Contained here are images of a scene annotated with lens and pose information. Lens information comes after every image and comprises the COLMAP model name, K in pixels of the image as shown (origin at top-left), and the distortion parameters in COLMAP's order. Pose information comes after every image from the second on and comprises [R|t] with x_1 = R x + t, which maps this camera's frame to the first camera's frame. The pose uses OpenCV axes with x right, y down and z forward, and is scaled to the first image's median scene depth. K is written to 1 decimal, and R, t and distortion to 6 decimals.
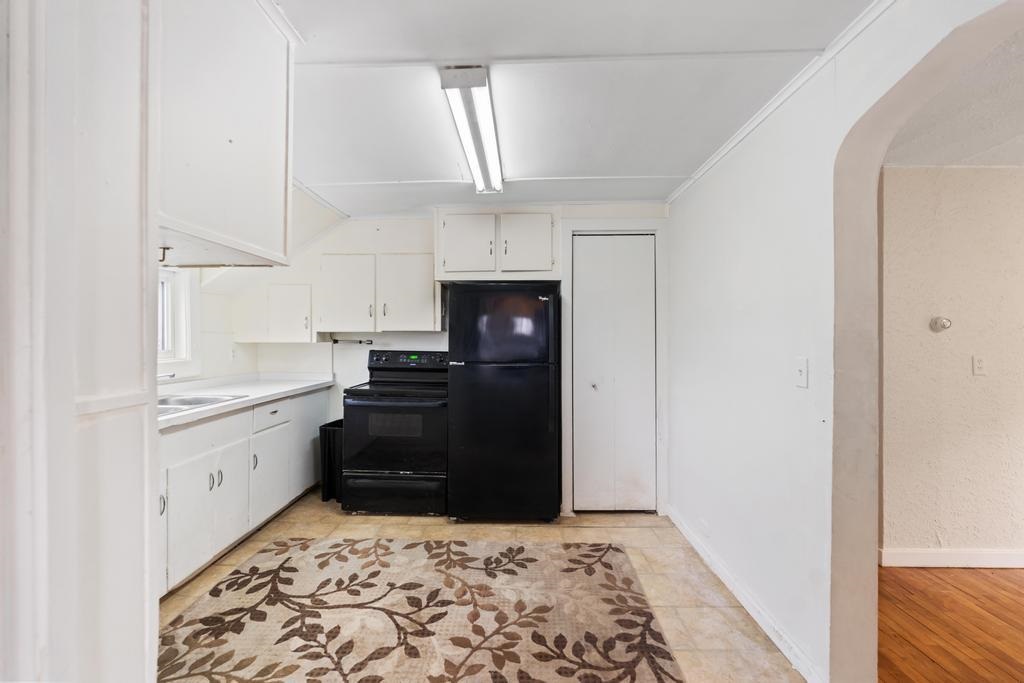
lens RADIAL K [[455.5, 0, 512.0], [0, 455.5, 341.5], [0, 0, 1]] dist [-0.004908, 0.000095]
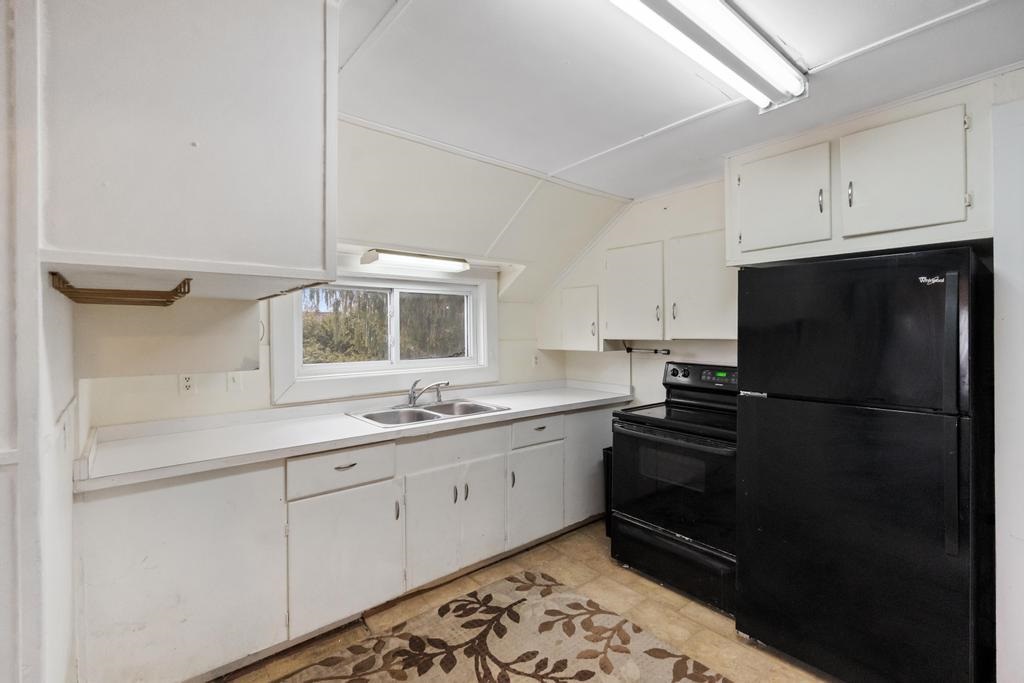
lens RADIAL K [[465.7, 0, 513.0], [0, 465.7, 334.4], [0, 0, 1]] dist [-0.003436, -0.000170]
pose [[0.656680, 0.001838, -0.754167, 0.166306], [-0.002708, 0.999996, 0.000080, -0.038212], [0.754165, 0.001990, 0.656682, 0.358619]]
